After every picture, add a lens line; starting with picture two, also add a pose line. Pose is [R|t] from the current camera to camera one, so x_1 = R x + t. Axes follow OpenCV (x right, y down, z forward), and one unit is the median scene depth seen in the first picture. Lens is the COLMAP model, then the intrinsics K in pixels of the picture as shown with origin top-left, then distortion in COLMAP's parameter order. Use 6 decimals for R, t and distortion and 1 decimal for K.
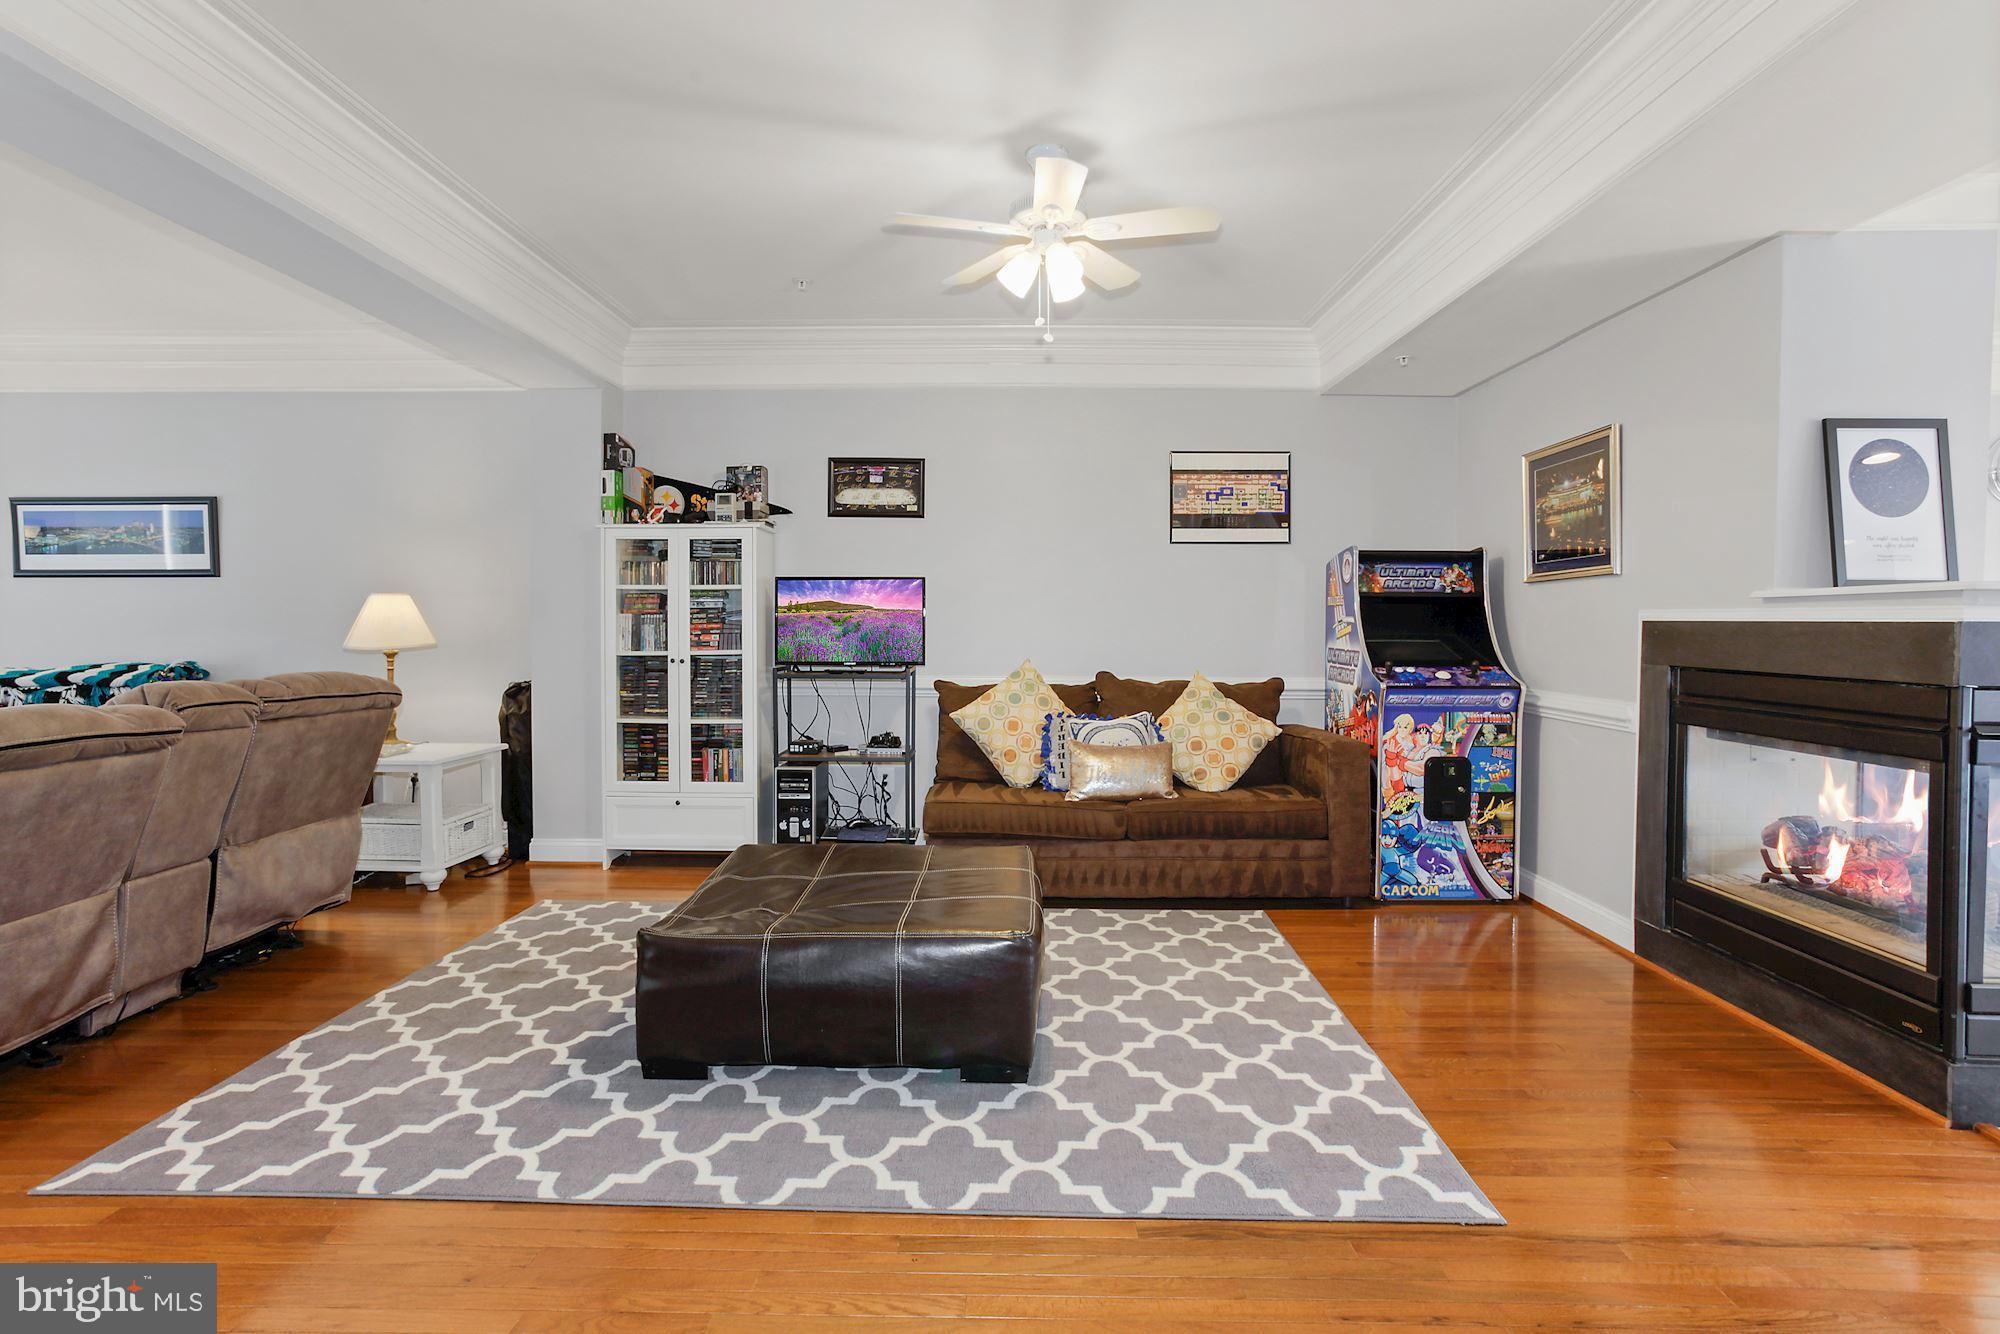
lens RADIAL K [[1003.1, 0, 989.4], [0, 1003.1, 653.8], [0, 0, 1]] dist [-0.034323, 0.029436]
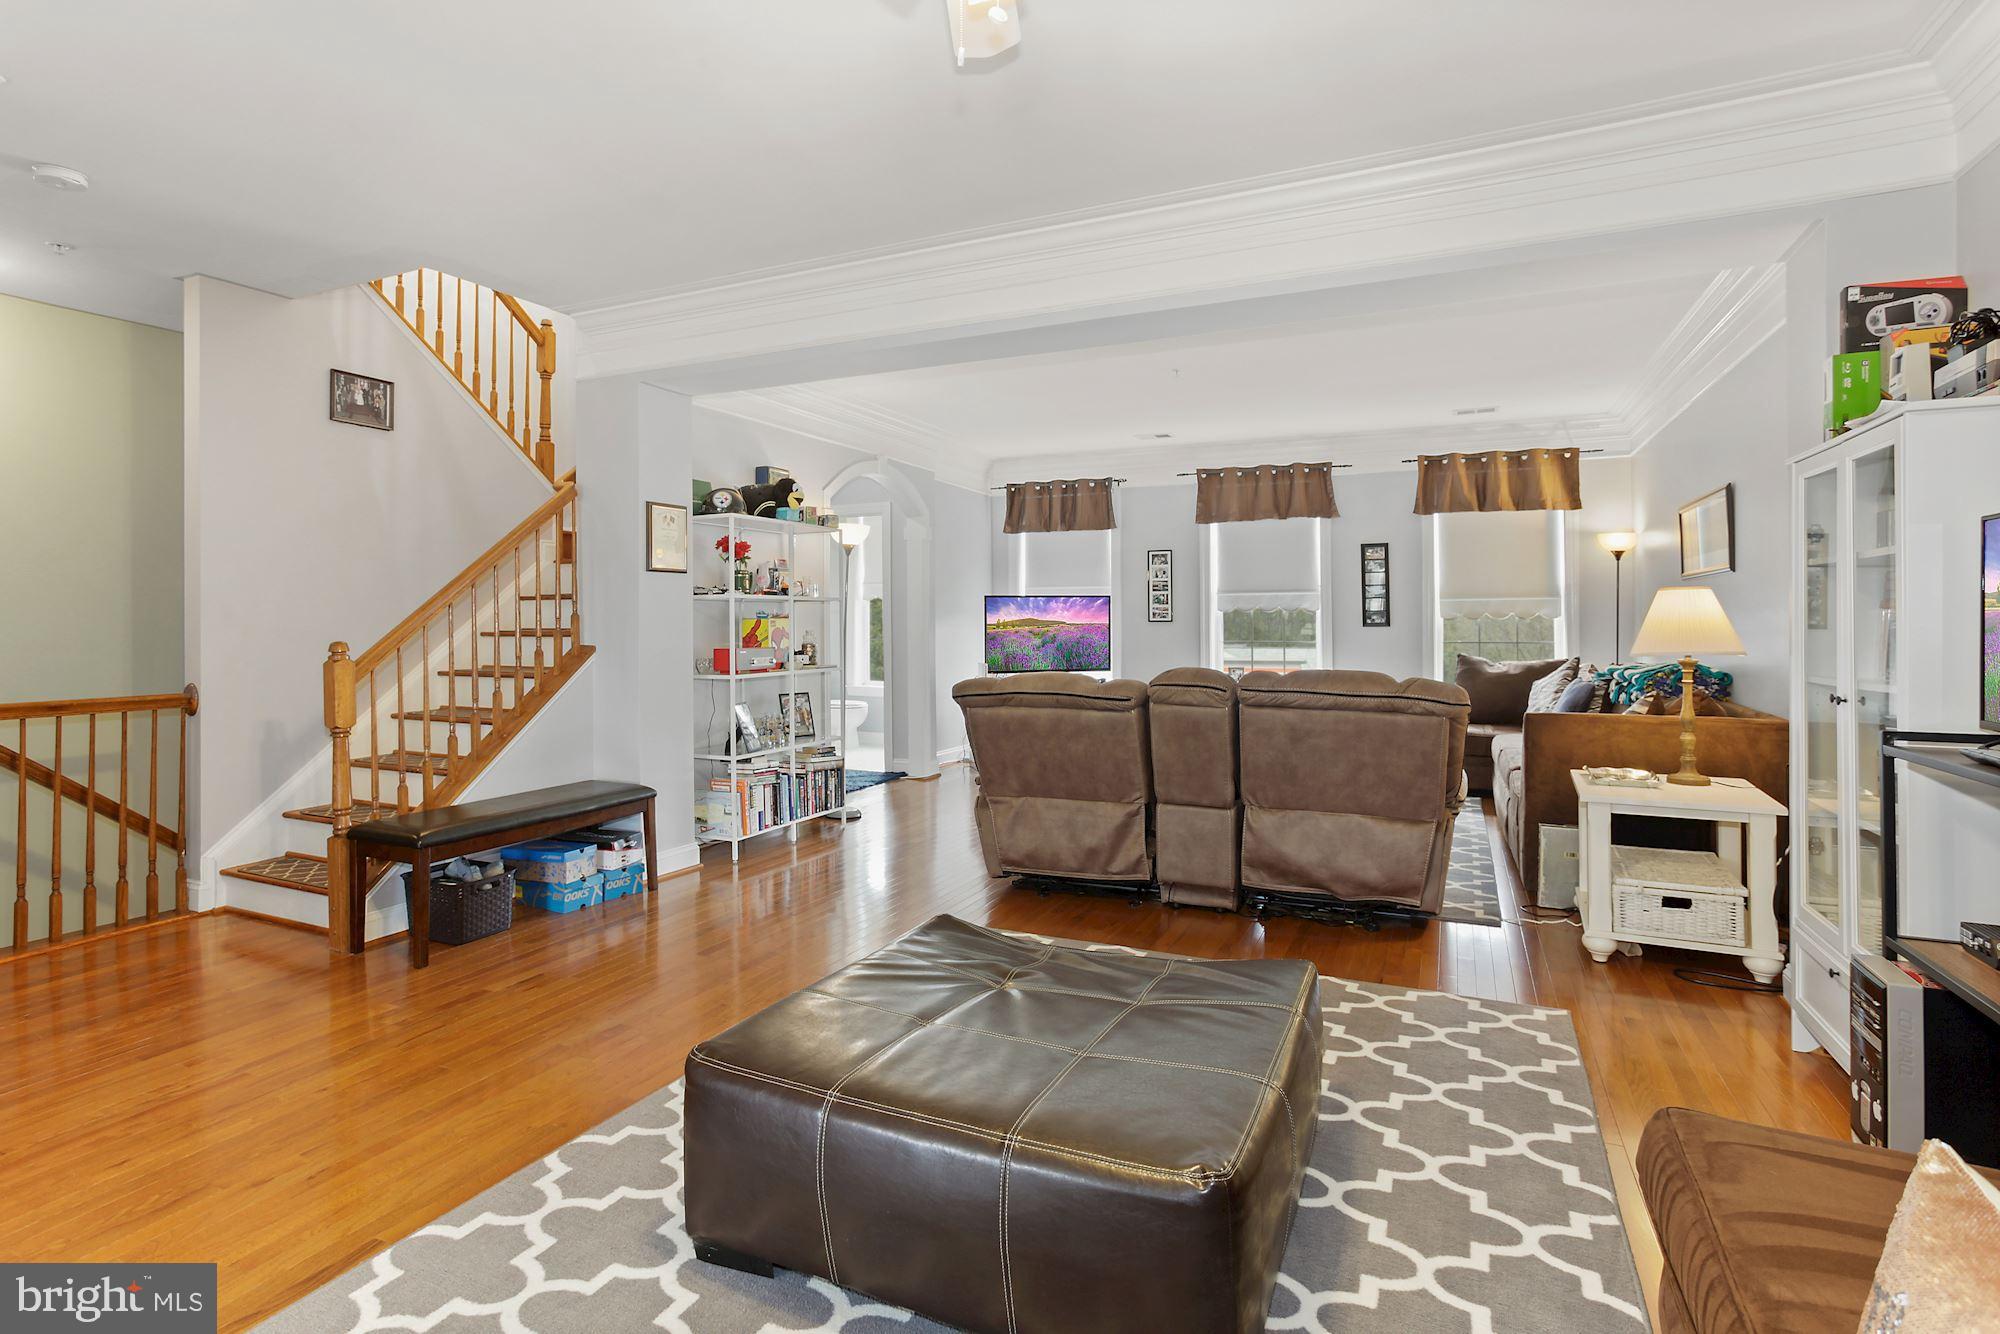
lens RADIAL K [[1003.1, 0, 989.4], [0, 1003.1, 653.8], [0, 0, 1]] dist [-0.034323, 0.029436]
pose [[-0.399173, 0.030259, -0.916376, 0.331262], [-0.024995, 0.998725, 0.043865, -0.027767], [0.916535, 0.040414, -0.397908, 0.793848]]
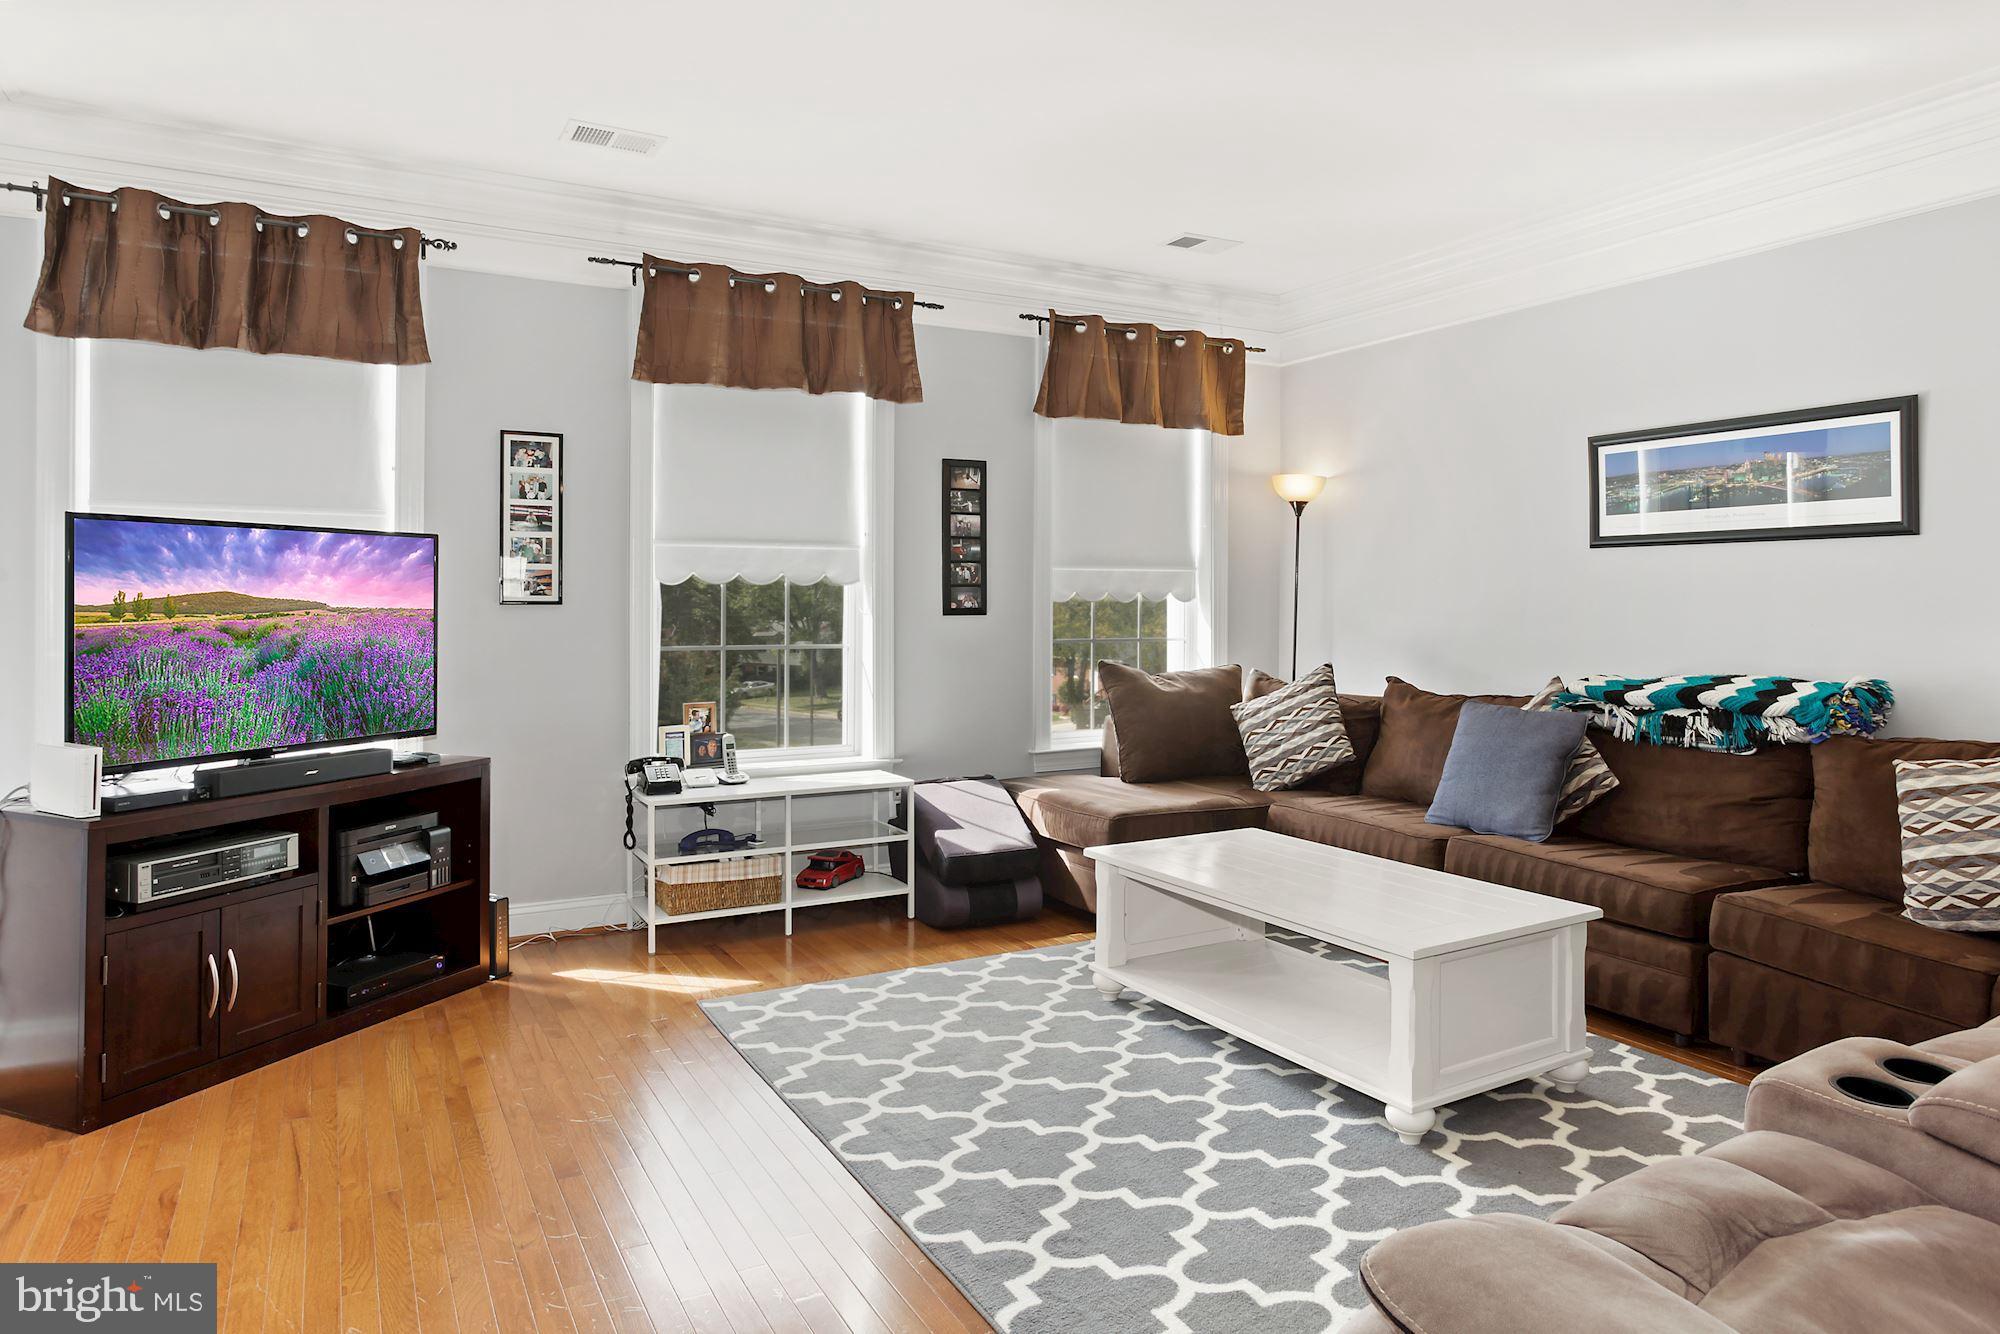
lens RADIAL K [[1217.3, 0, 1001.6], [0, 1217.3, 609.5], [0, 0, 1]] dist [-0.026401, 0.021894]
pose [[0.511113, 0.009933, -0.859456, -0.476512], [-0.029746, 0.999539, -0.006138, -0.014524], [0.858999, 0.028703, 0.511172, 0.198629]]
